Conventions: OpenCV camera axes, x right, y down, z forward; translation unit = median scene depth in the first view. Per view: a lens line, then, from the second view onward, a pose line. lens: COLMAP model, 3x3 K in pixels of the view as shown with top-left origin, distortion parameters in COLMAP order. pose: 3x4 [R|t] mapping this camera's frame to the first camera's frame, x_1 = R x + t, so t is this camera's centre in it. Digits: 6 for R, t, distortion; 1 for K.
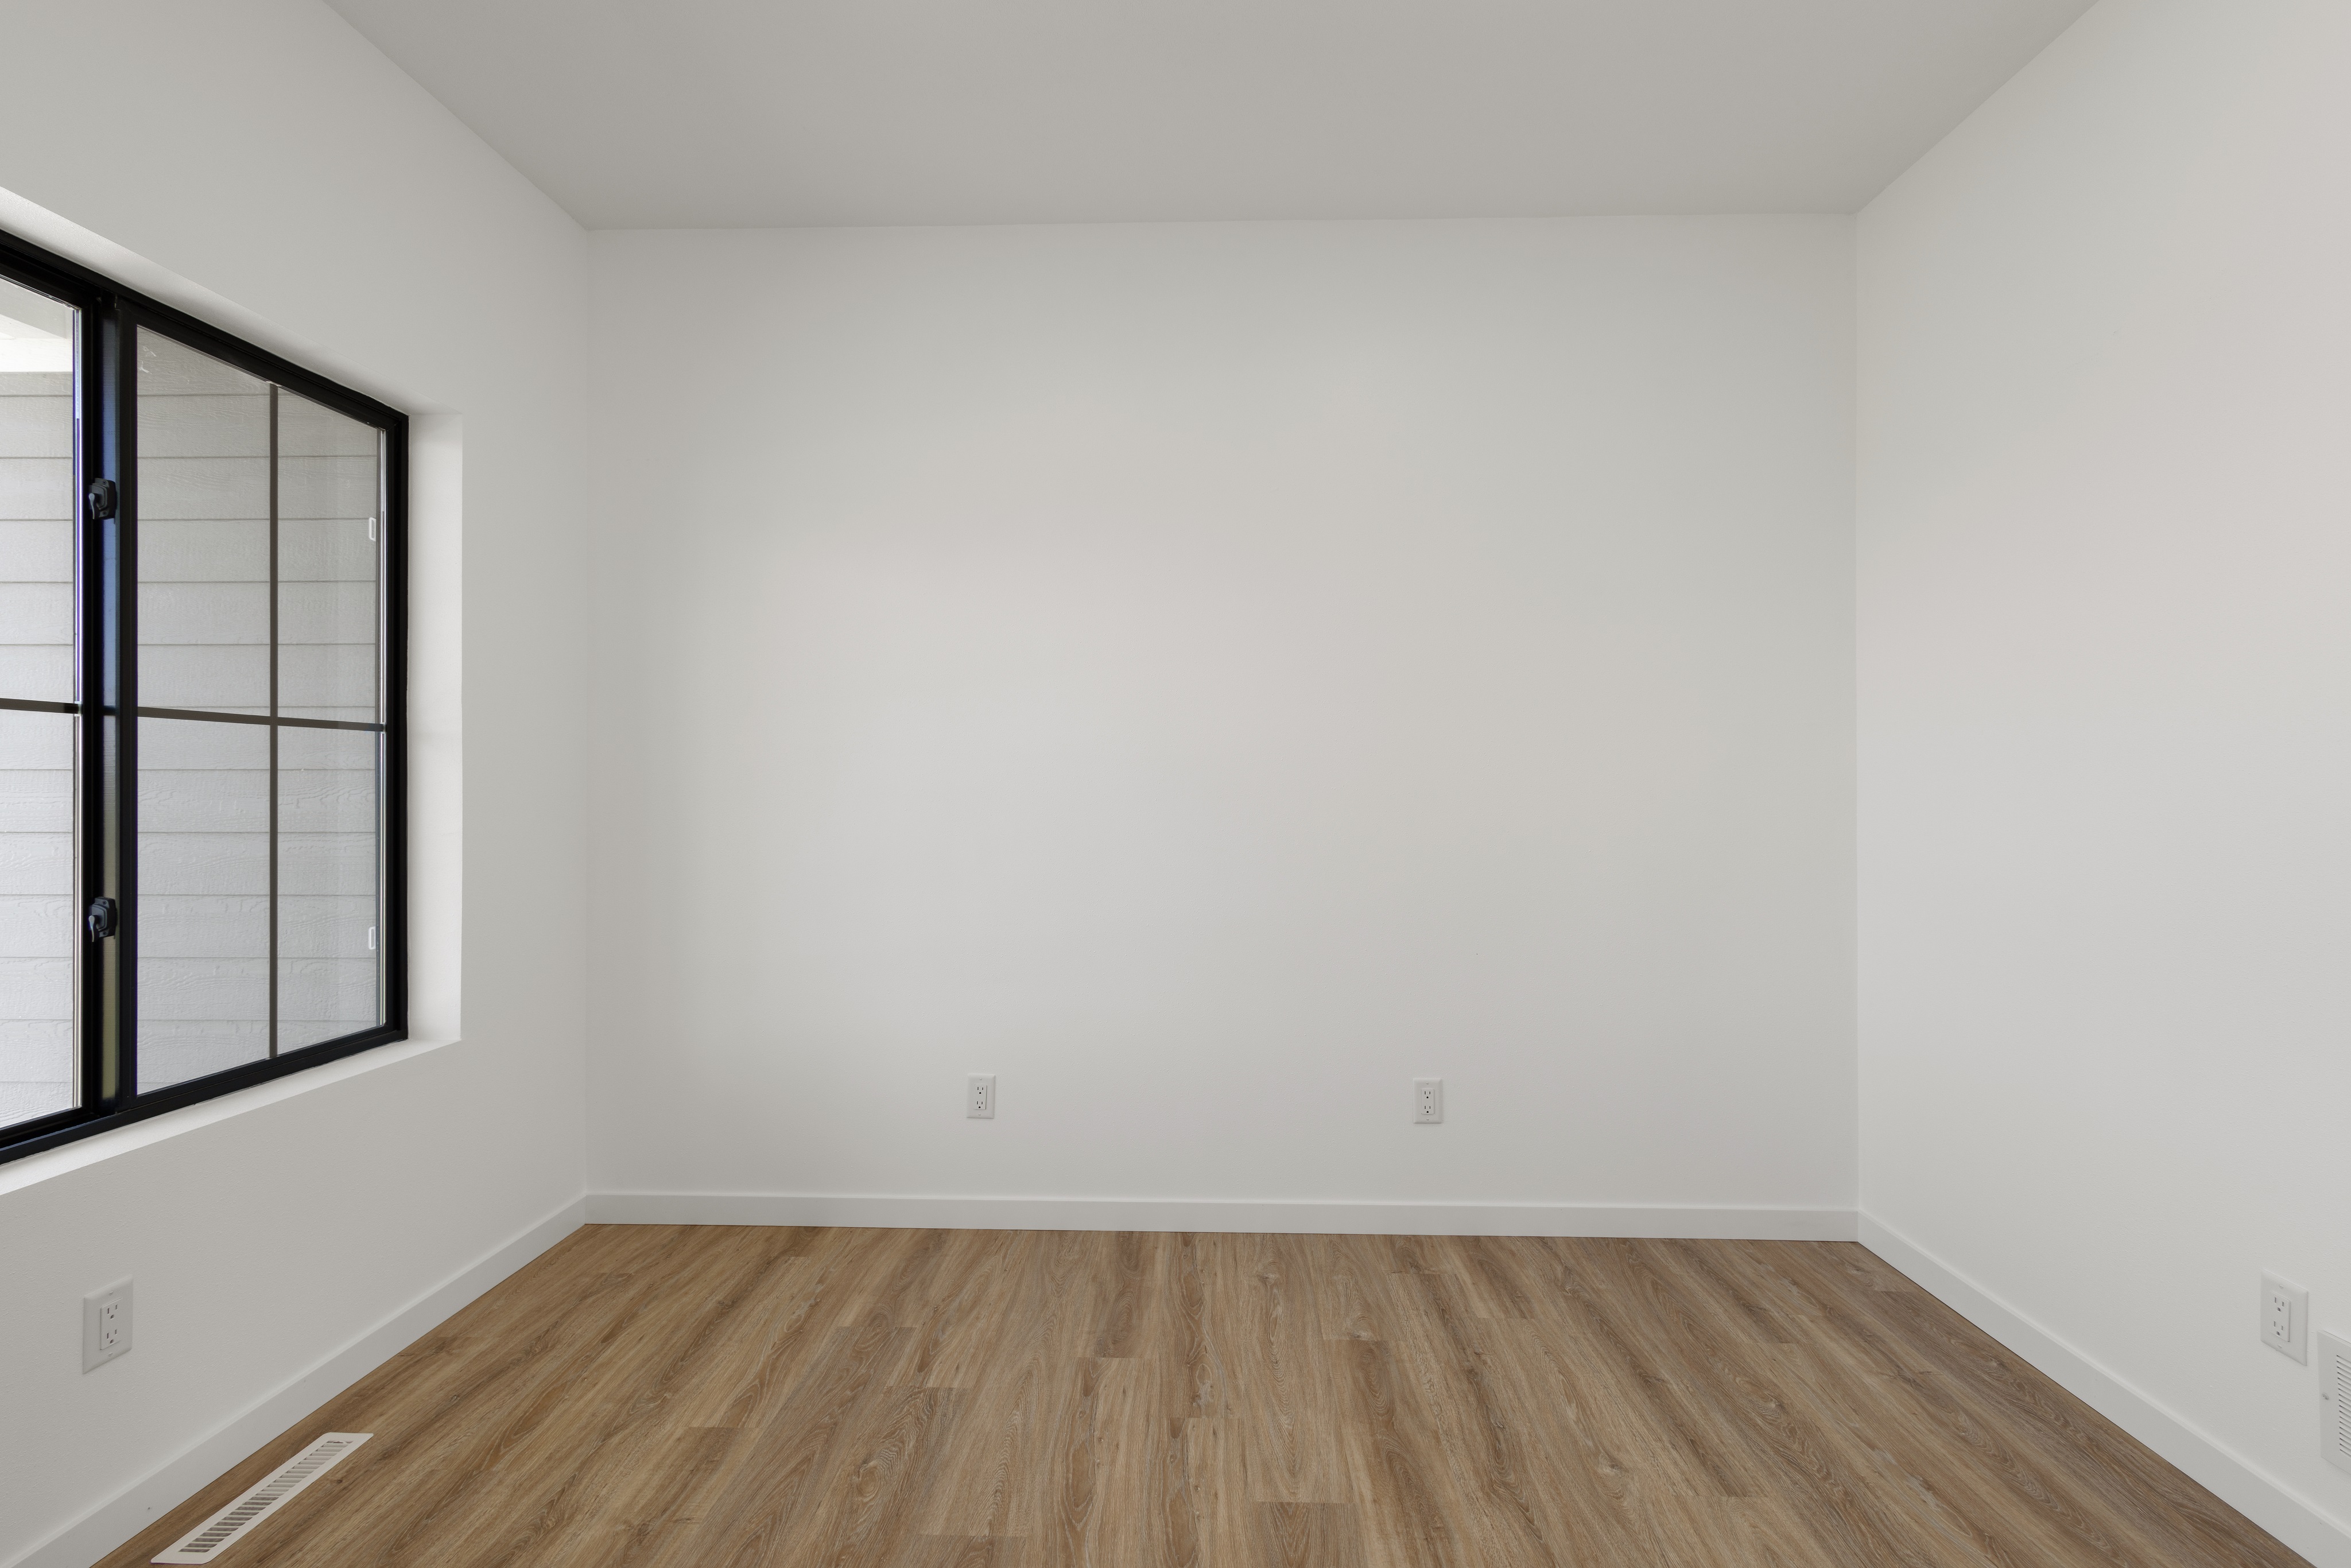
lens RADIAL K [[1086.0, 0, 1168.6], [0, 1086.0, 791.0], [0, 0, 1]] dist [0.002186, 0.001889]
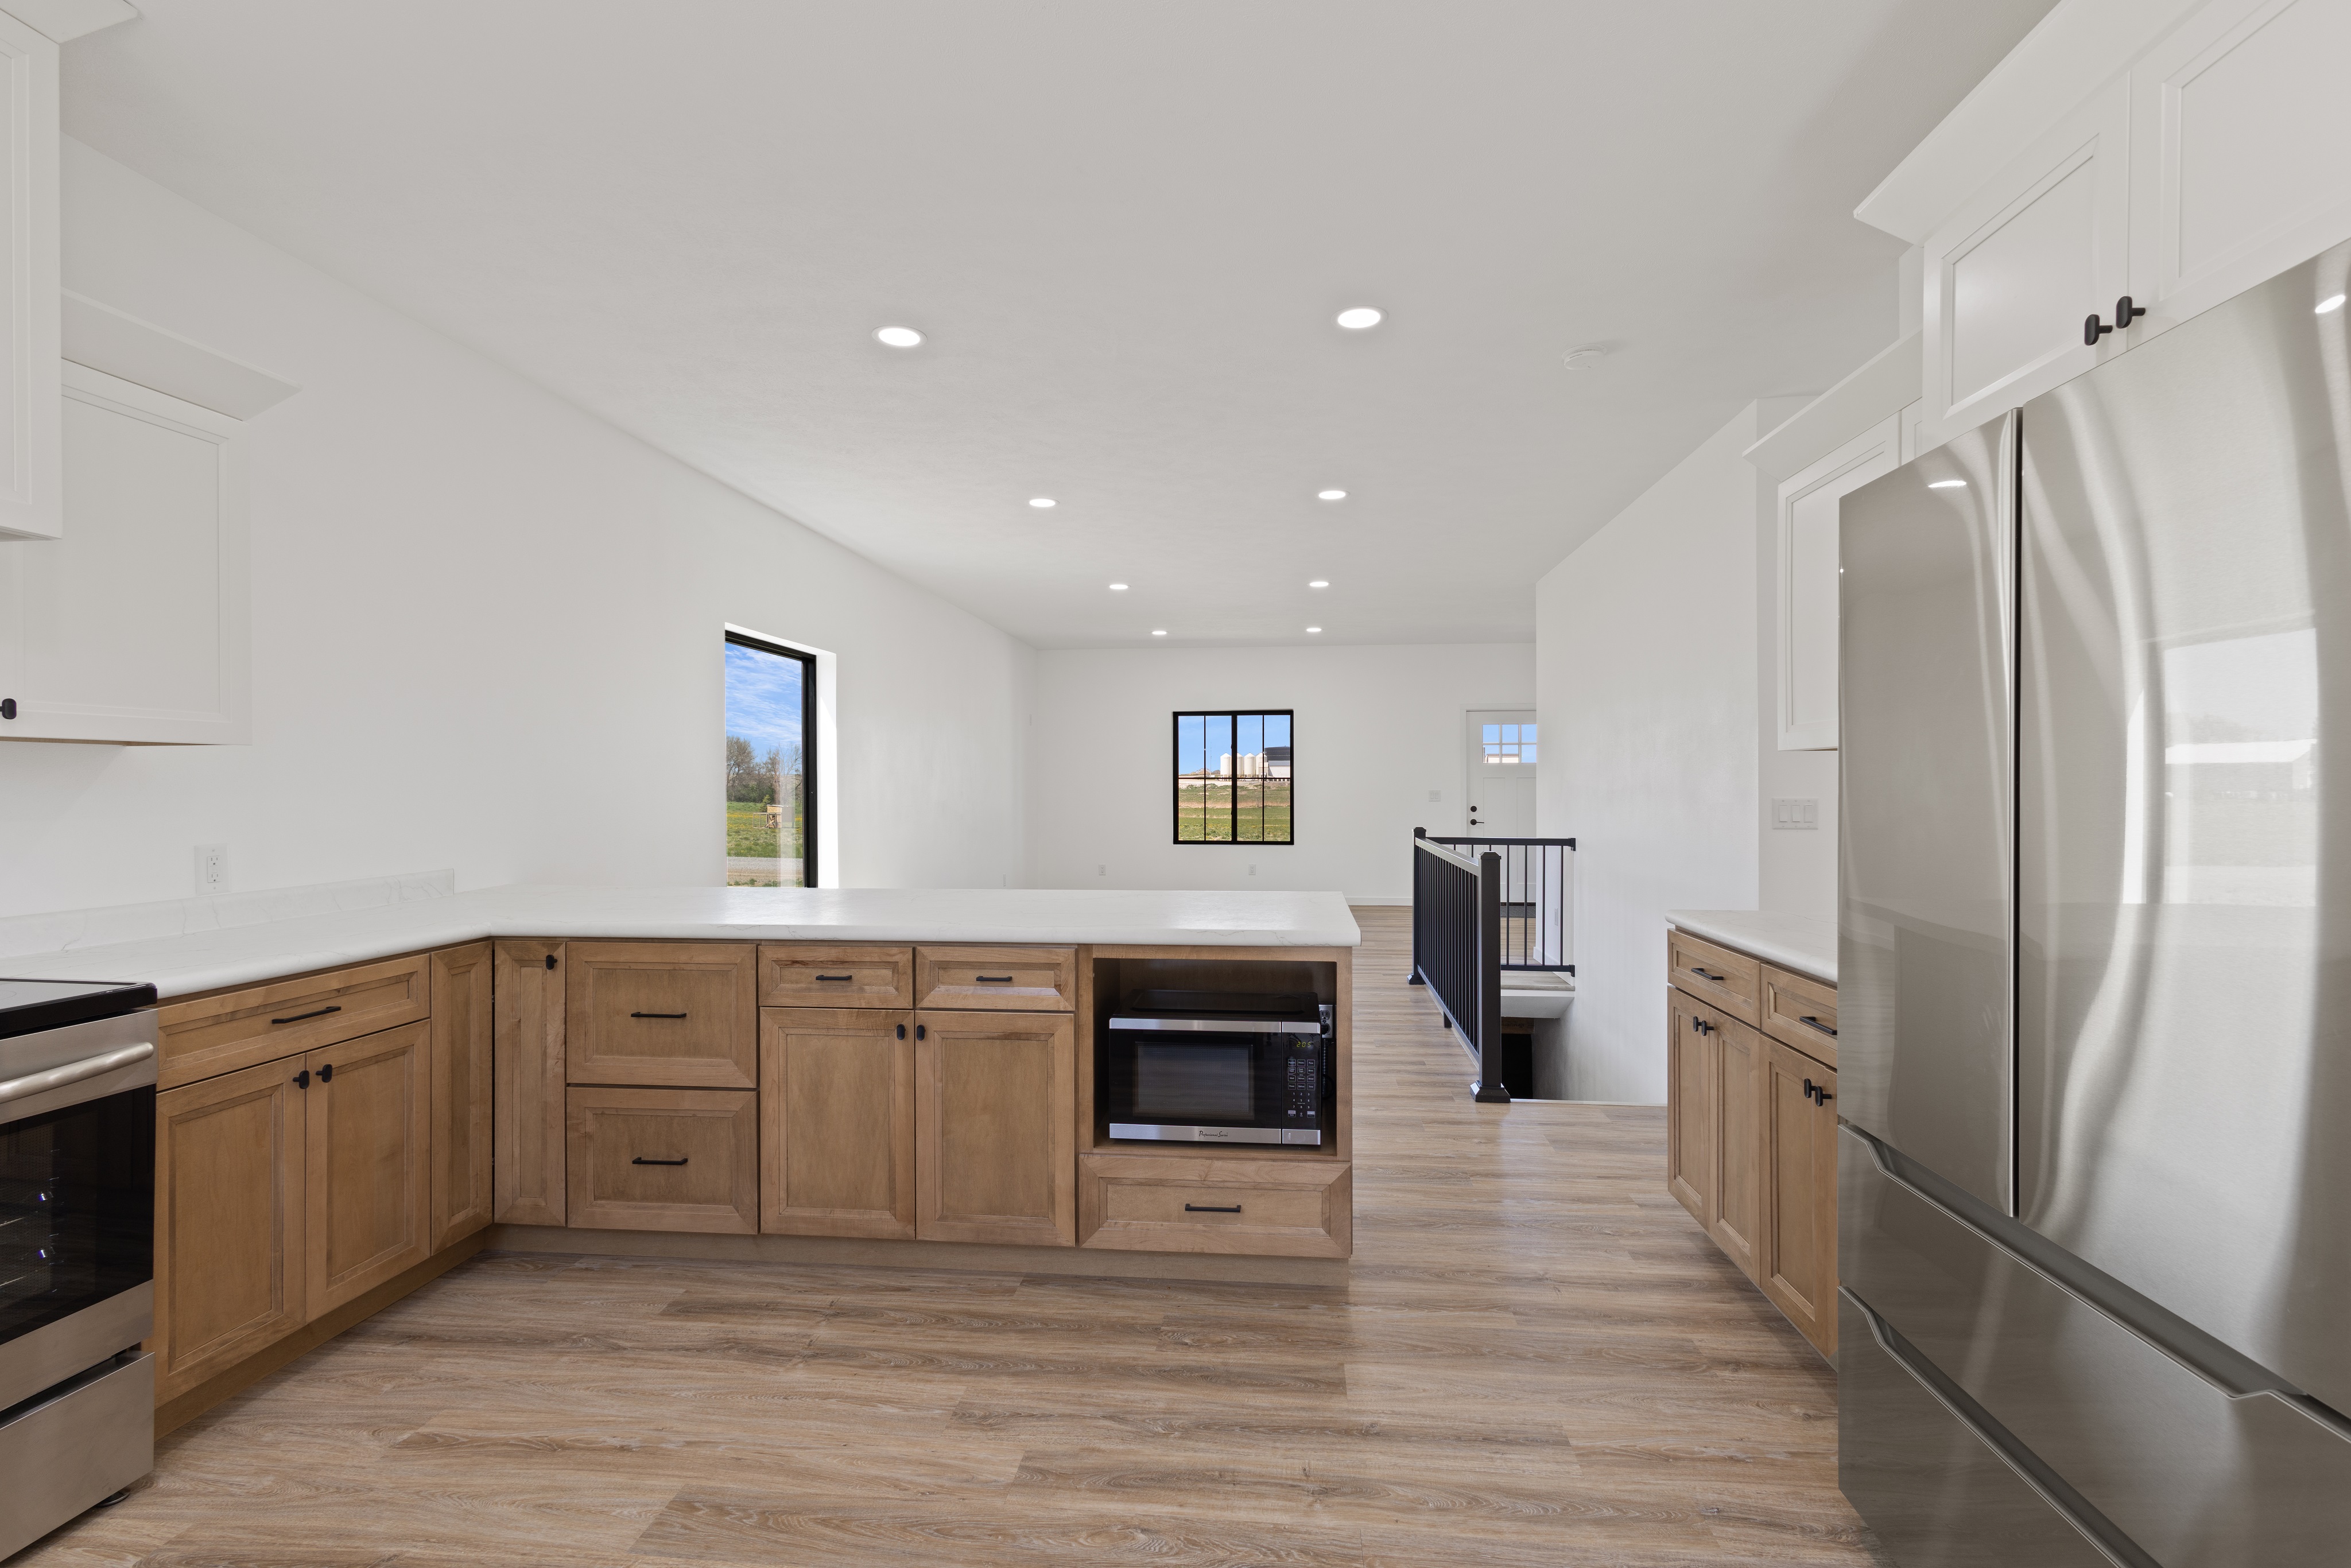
lens RADIAL K [[1086.0, 0, 1177.1], [0, 1086.0, 785.4], [0, 0, 1]] dist [0.002186, 0.001889]
pose [[-0.087302, -0.002168, -0.996180, 4.410855], [0.006894, 0.999972, -0.002780, -0.018373], [0.996158, -0.007111, -0.087284, 1.026097]]
